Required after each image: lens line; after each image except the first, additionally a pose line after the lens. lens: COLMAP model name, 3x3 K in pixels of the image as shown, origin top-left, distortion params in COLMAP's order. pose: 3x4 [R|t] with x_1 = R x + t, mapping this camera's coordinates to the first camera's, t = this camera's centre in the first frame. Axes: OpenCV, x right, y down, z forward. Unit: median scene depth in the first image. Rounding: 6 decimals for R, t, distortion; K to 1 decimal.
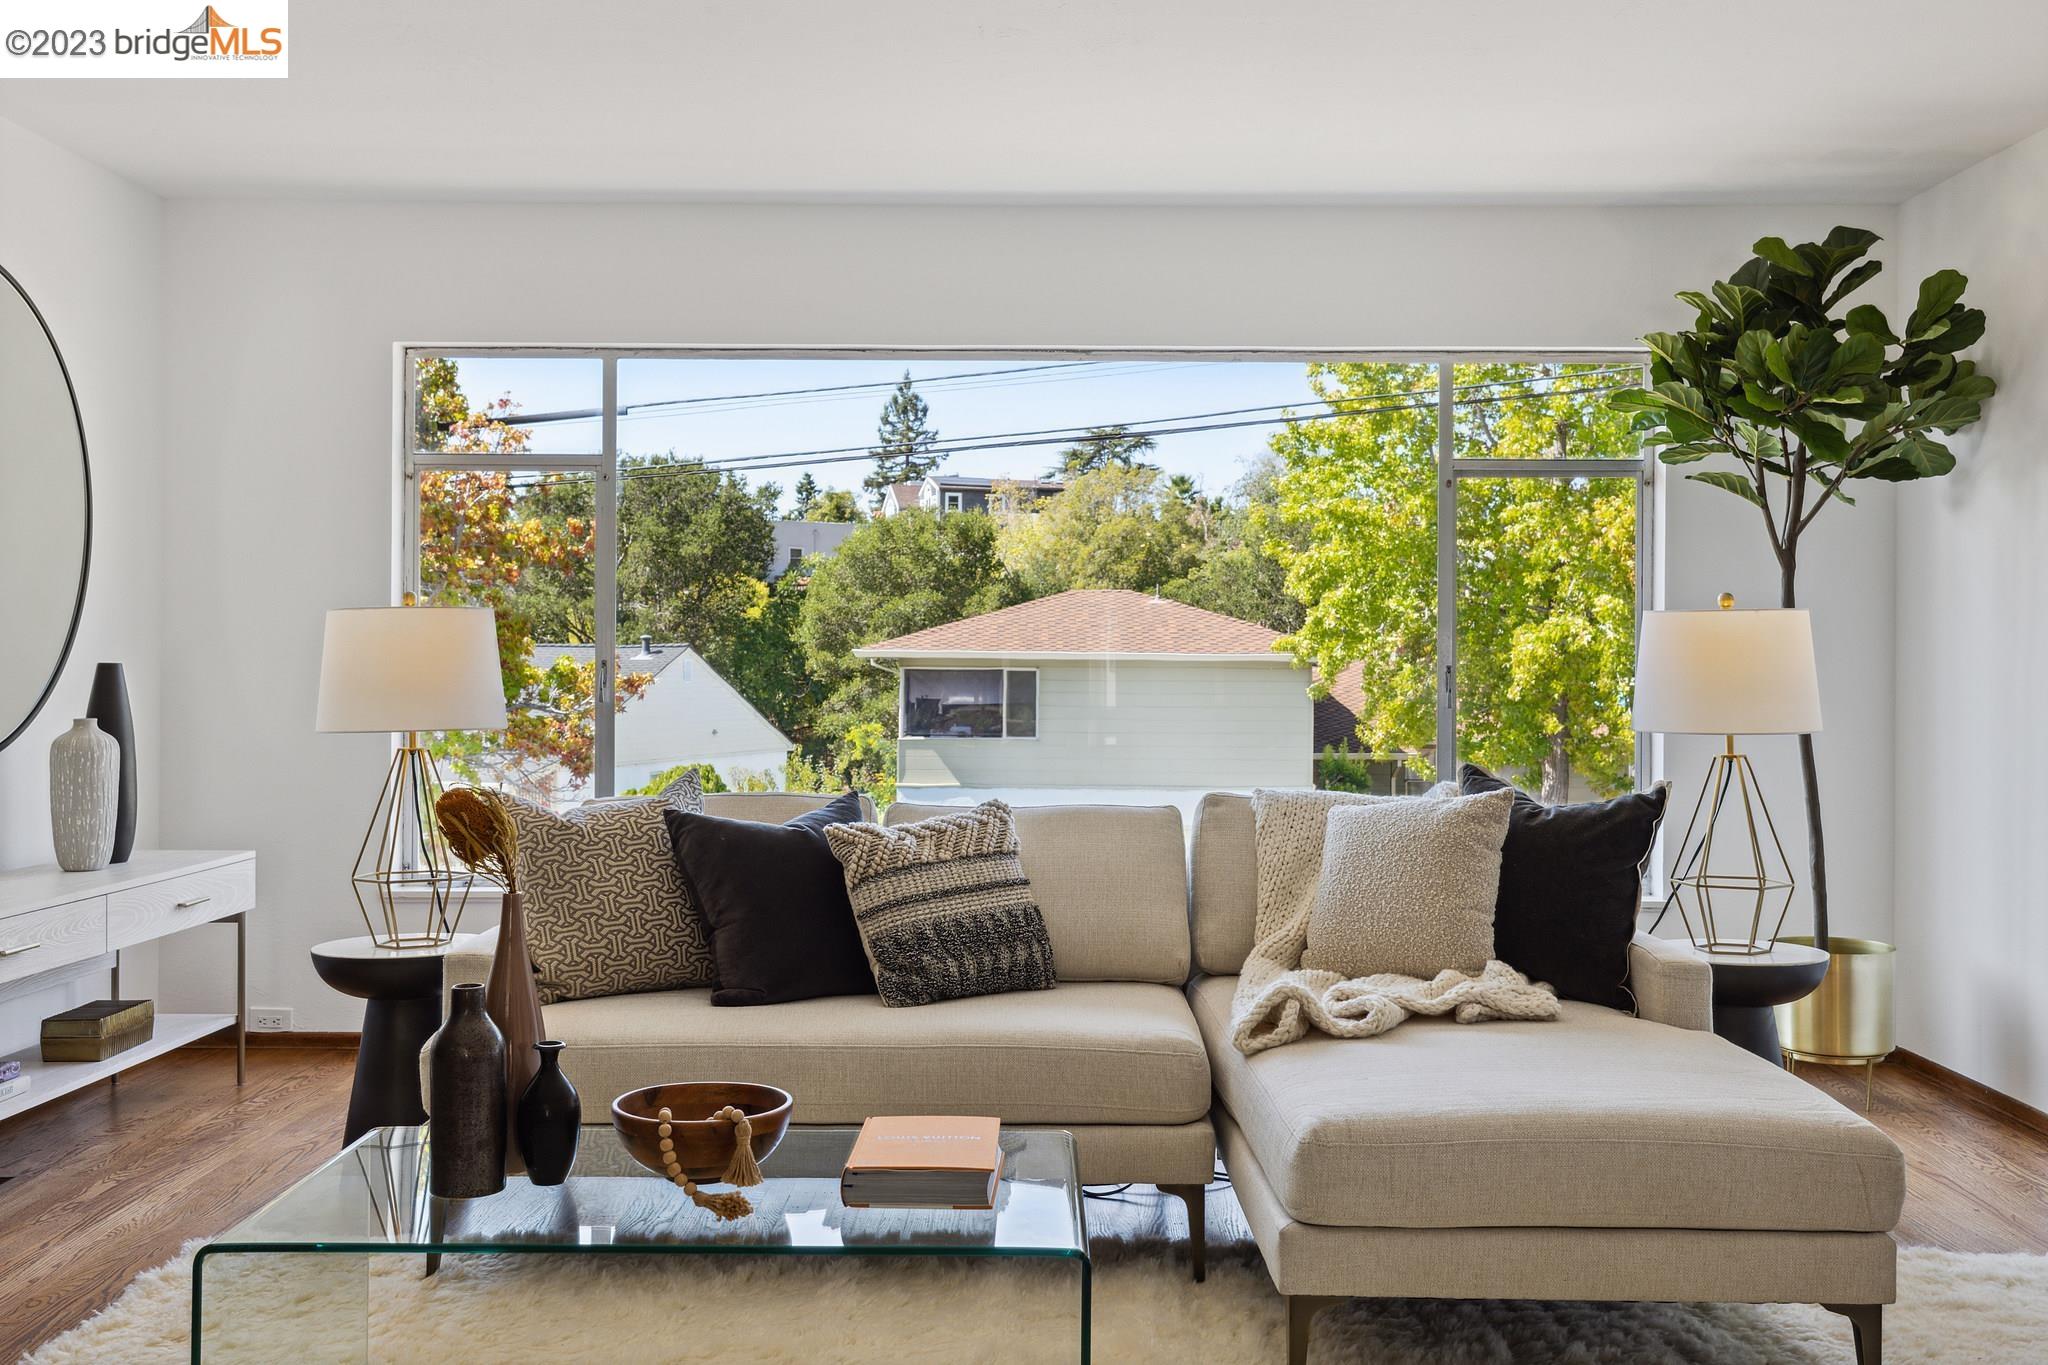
lens RADIAL K [[1928.2, 0, 1024.4], [0, 1928.2, 649.2], [0, 0, 1]] dist [0.007293, 0.008767]
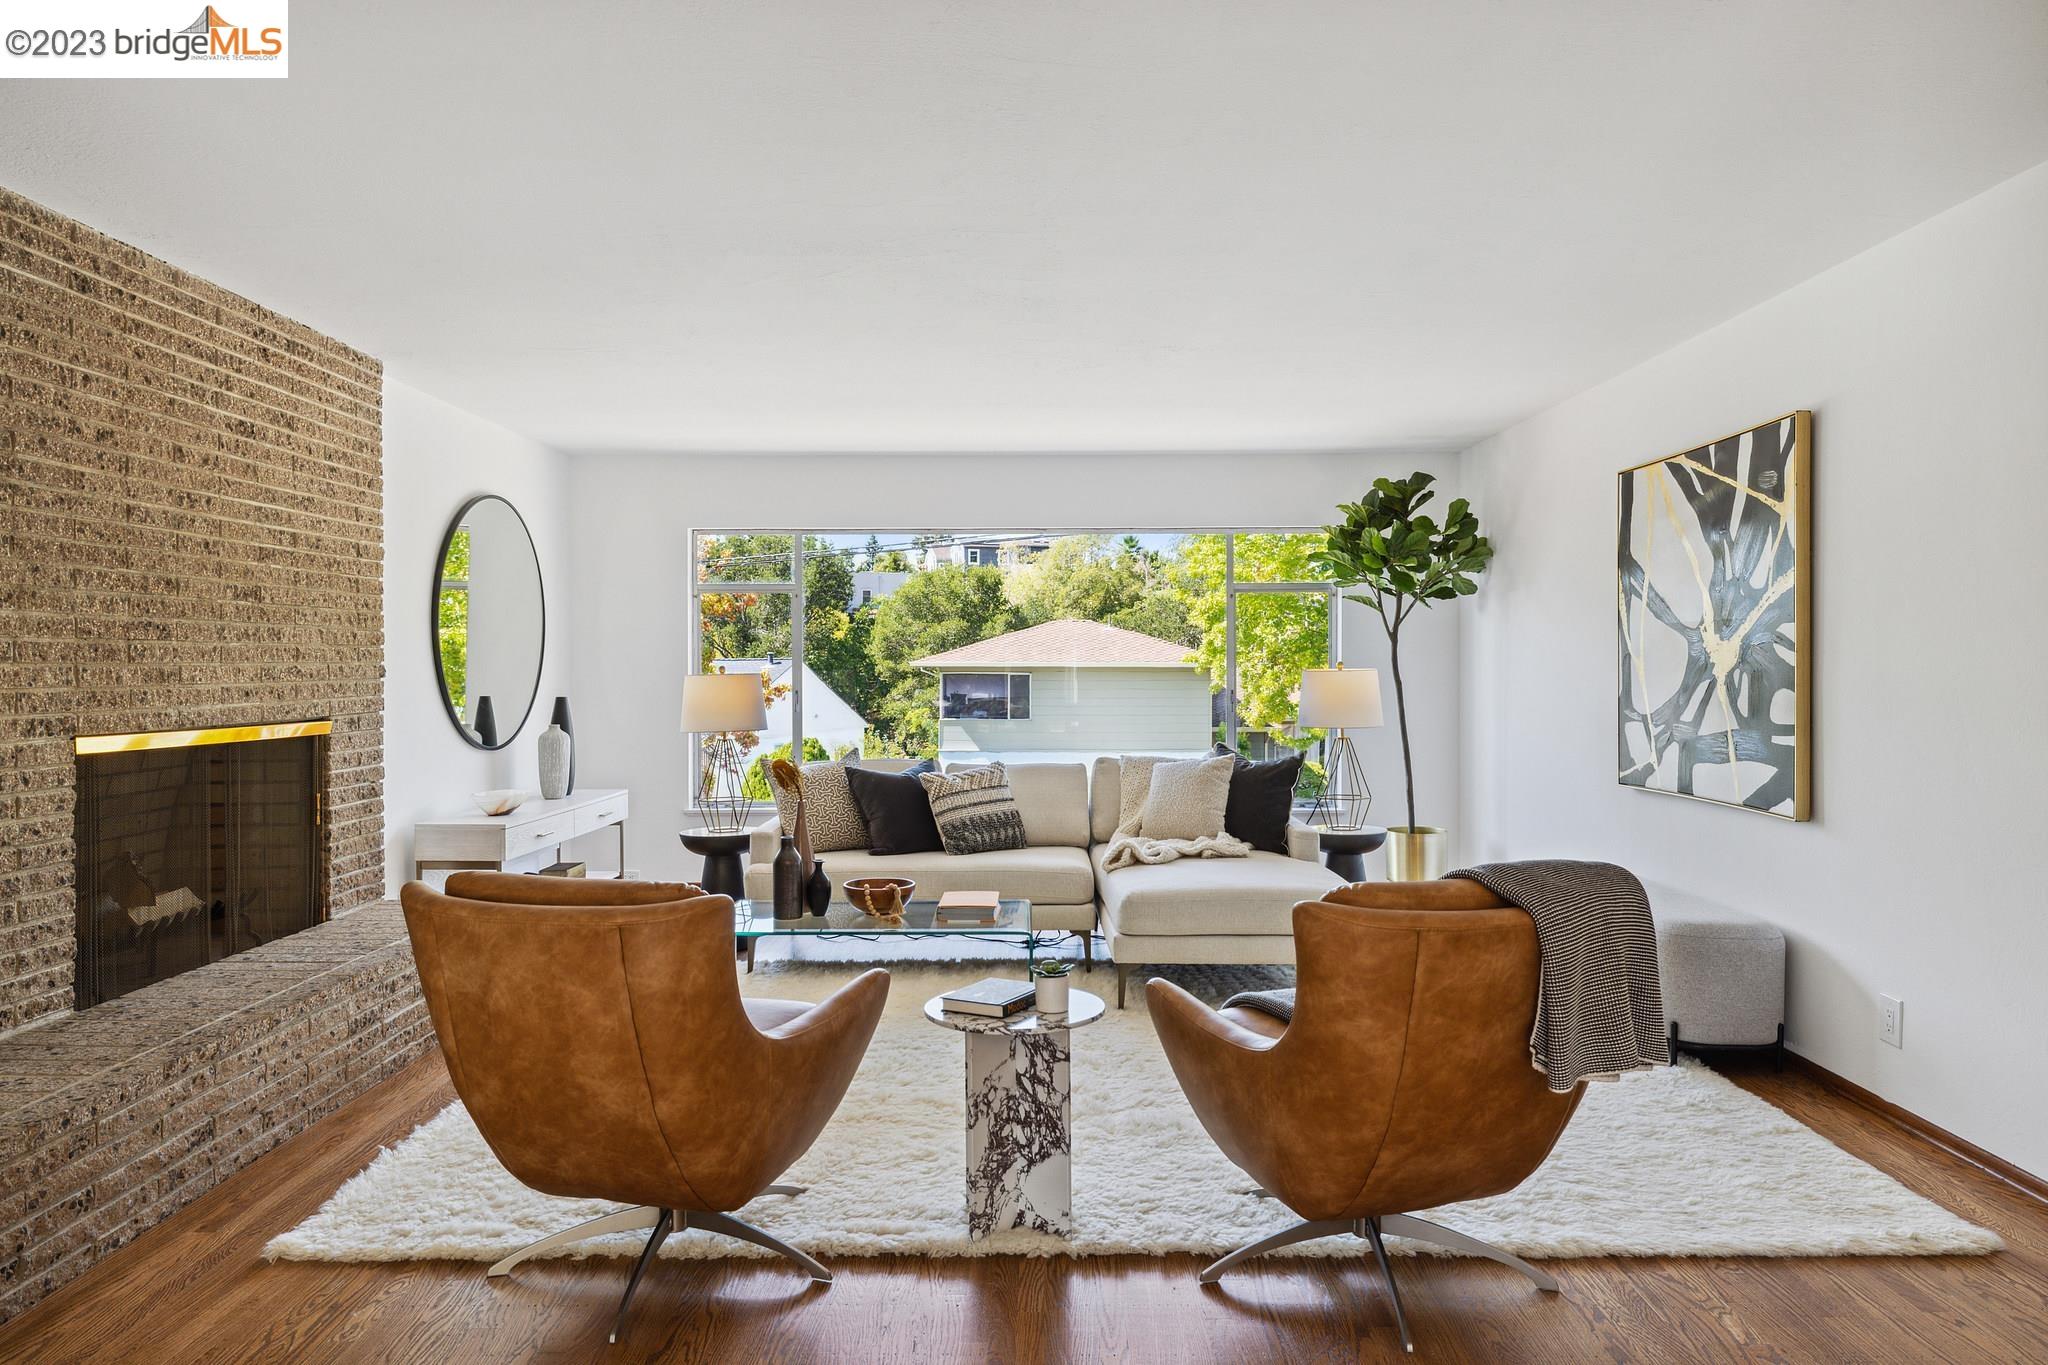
lens RADIAL K [[1368.1, 0, 1024.0], [0, 1368.1, 682.5], [0, 0, 1]] dist [-0.000633, -0.000150]
pose [[0.999966, -0.008273, -0.000635, 0.012590], [0.008285, 0.999723, 0.022026, -0.033999], [0.000452, -0.022031, 0.999757, -0.412486]]
